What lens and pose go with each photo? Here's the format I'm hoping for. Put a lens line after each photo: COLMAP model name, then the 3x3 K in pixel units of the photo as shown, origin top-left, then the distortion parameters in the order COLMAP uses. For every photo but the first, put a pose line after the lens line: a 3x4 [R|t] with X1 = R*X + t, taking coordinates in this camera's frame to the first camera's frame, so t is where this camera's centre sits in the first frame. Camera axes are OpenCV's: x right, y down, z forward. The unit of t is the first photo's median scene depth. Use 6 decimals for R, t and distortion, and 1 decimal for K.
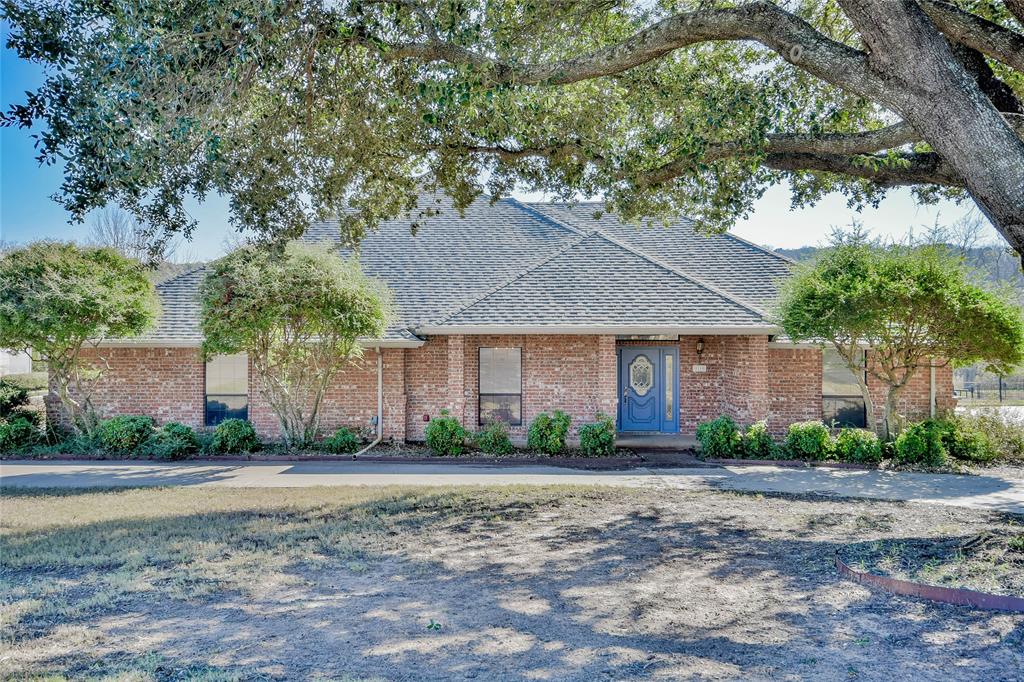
lens RADIAL K [[878.9, 0, 512.0], [0, 878.9, 341.0], [0, 0, 1]] dist [0.009893, 0.000683]
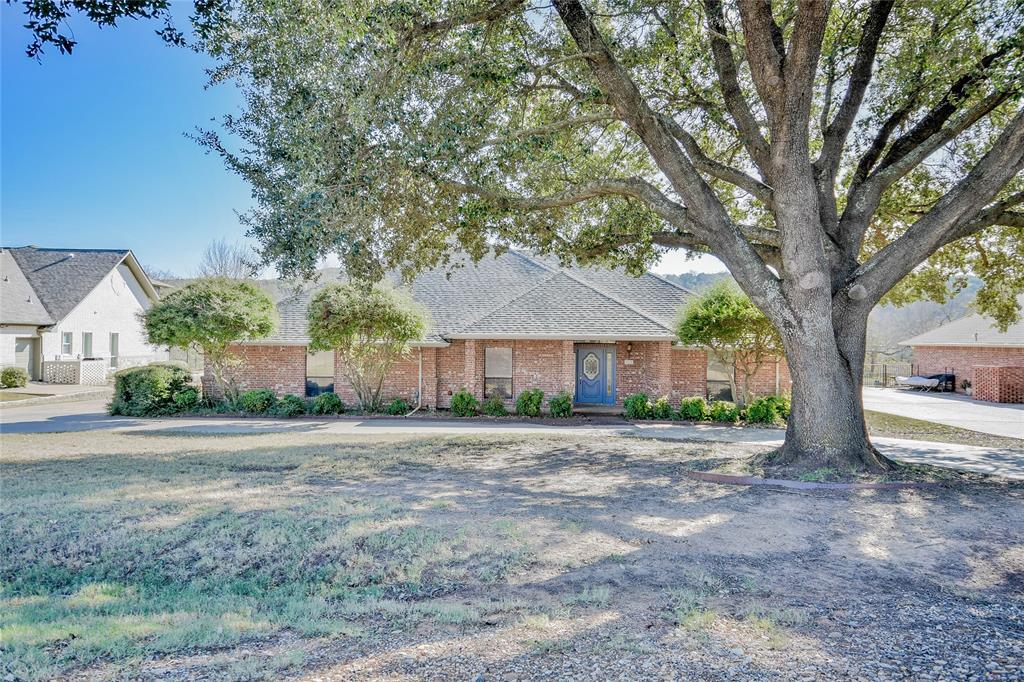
lens RADIAL K [[652.5, 0, 512.0], [0, 652.5, 341.0], [0, 0, 1]] dist [-0.001920, -0.000080]
pose [[0.999906, 0.008580, 0.010728, -0.003070], [-0.008607, 0.999960, 0.002442, -0.007713], [-0.010706, -0.002534, 0.999939, -0.156189]]
